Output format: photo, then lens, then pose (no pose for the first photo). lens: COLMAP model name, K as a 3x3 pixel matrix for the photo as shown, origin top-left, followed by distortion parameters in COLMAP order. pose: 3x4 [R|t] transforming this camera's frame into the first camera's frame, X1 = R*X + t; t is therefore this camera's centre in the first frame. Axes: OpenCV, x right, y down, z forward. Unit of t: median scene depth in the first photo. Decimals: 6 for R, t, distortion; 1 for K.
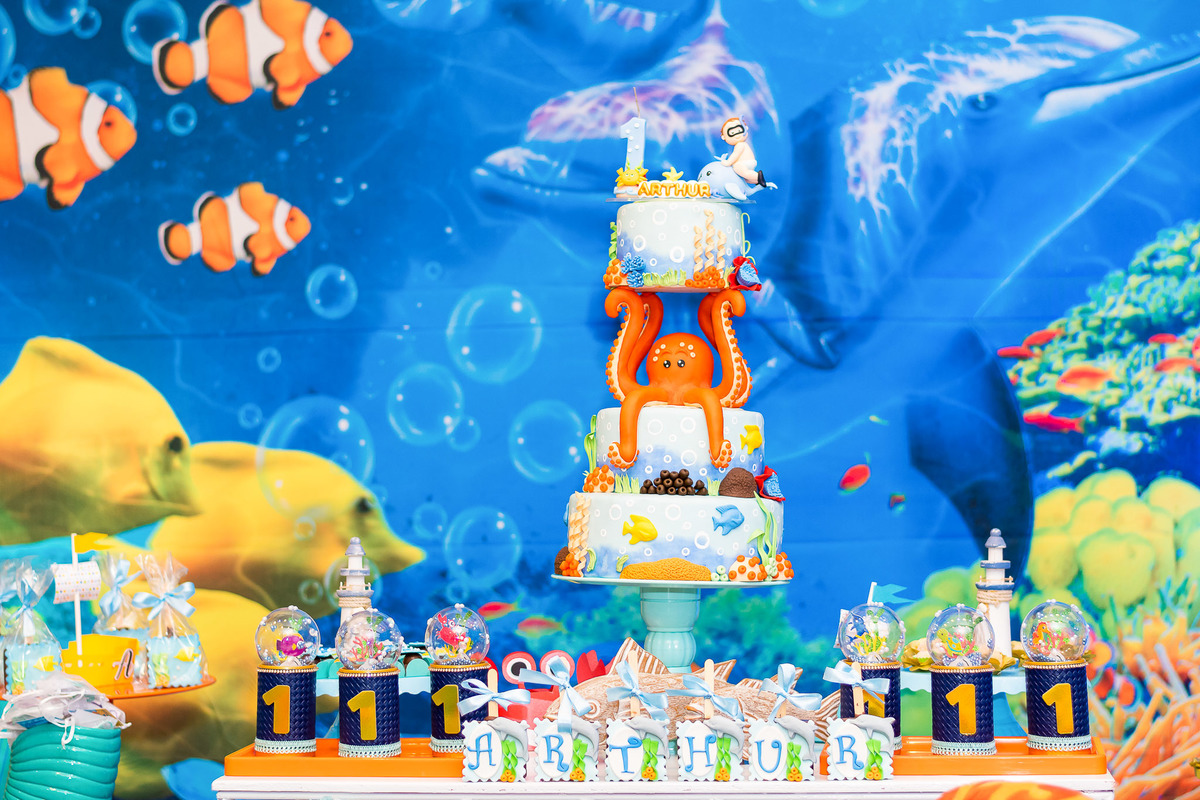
lens RADIAL K [[2747.5, 0, 600.0], [0, 2747.5, 400.0], [0, 0, 1]] dist [0.015475, 0.154894]
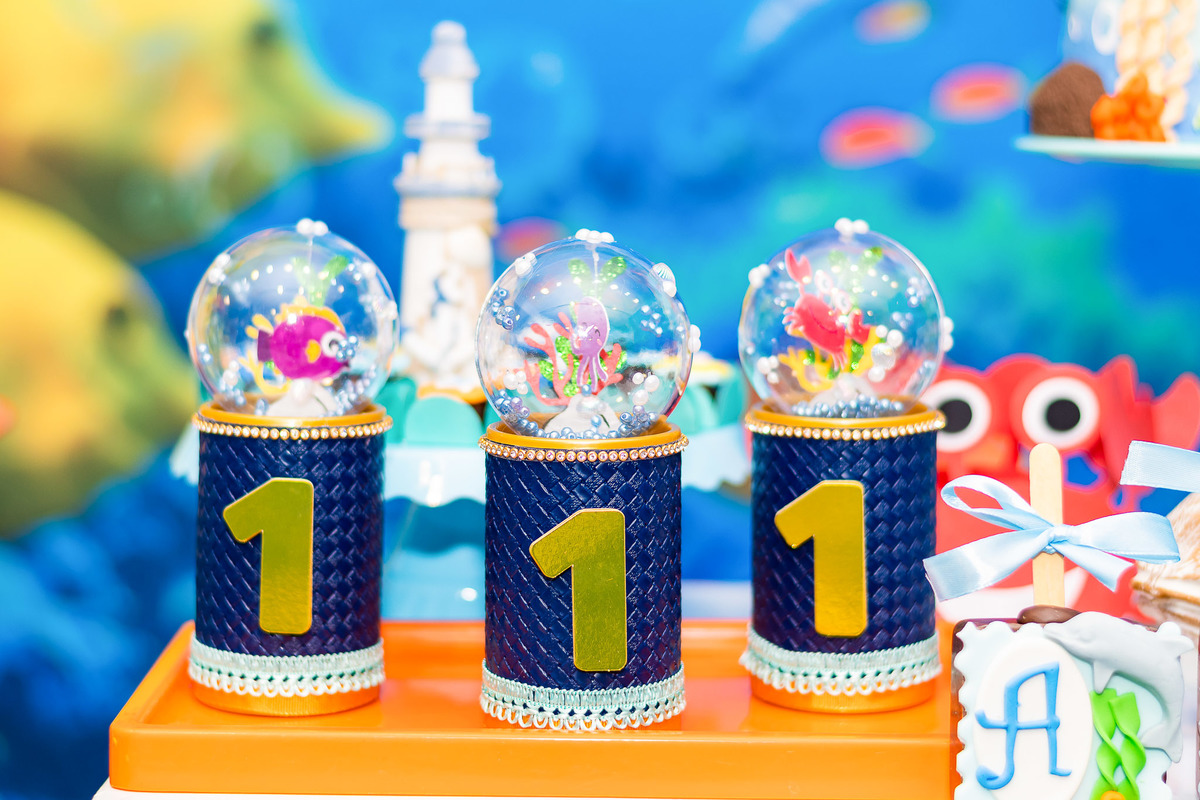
lens RADIAL K [[2747.5, 0, 600.0], [0, 2747.5, 400.0], [0, 0, 1]] dist [0.015475, 0.154894]
pose [[0.993453, 0.005026, 0.114135, -0.111189], [-0.020183, 0.991040, 0.132031, 0.051663], [-0.112449, -0.133470, 0.984653, 0.666289]]
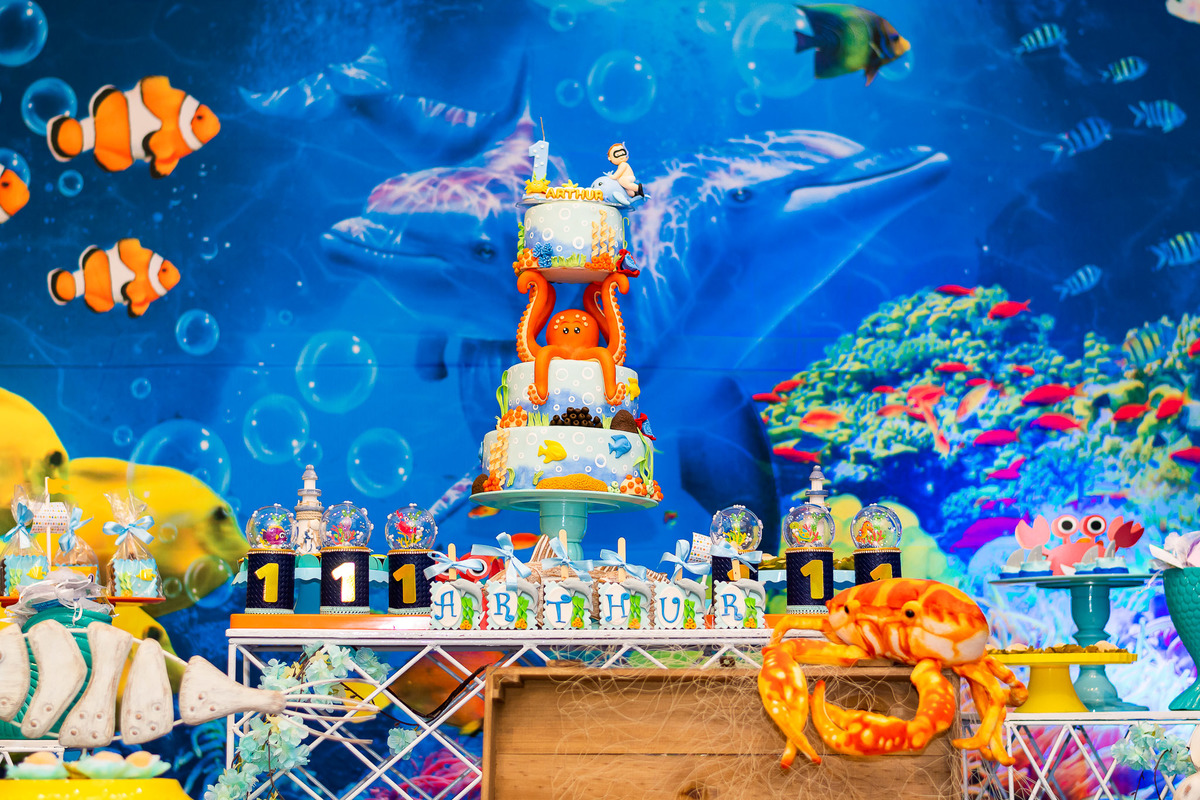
lens RADIAL K [[2747.5, 0, 600.0], [0, 2747.5, 400.0], [0, 0, 1]] dist [0.015475, 0.154894]
pose [[0.983095, 0.032116, 0.180257, -0.188131], [-0.011879, 0.993609, -0.112246, 0.161236], [-0.182710, 0.108207, 0.977194, -0.240748]]
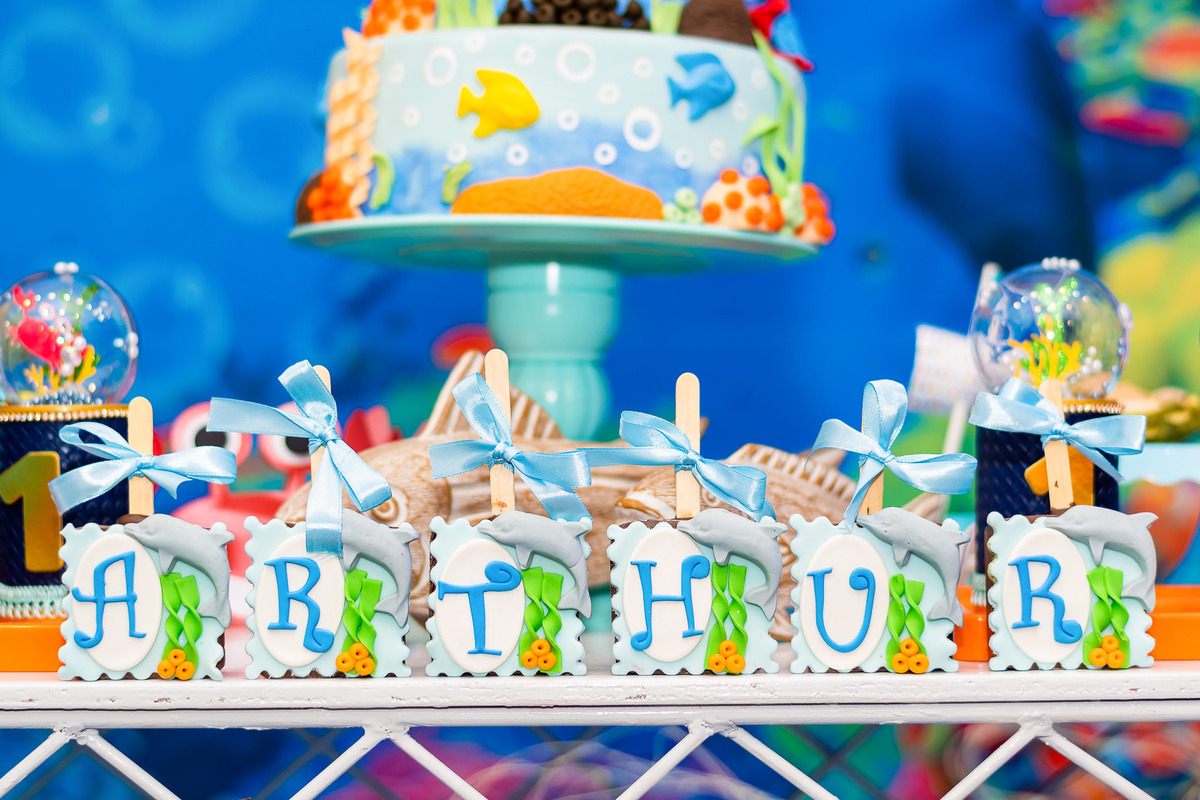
lens RADIAL K [[2783.7, 0, 600.0], [0, 2783.7, 400.0], [0, 0, 1]] dist [0.012505, 0.146471]
pose [[0.994683, 0.008446, 0.102640, -0.013426], [-0.008284, 0.999964, -0.002007, 0.091597], [-0.102653, 0.001146, 0.994717, 0.551633]]
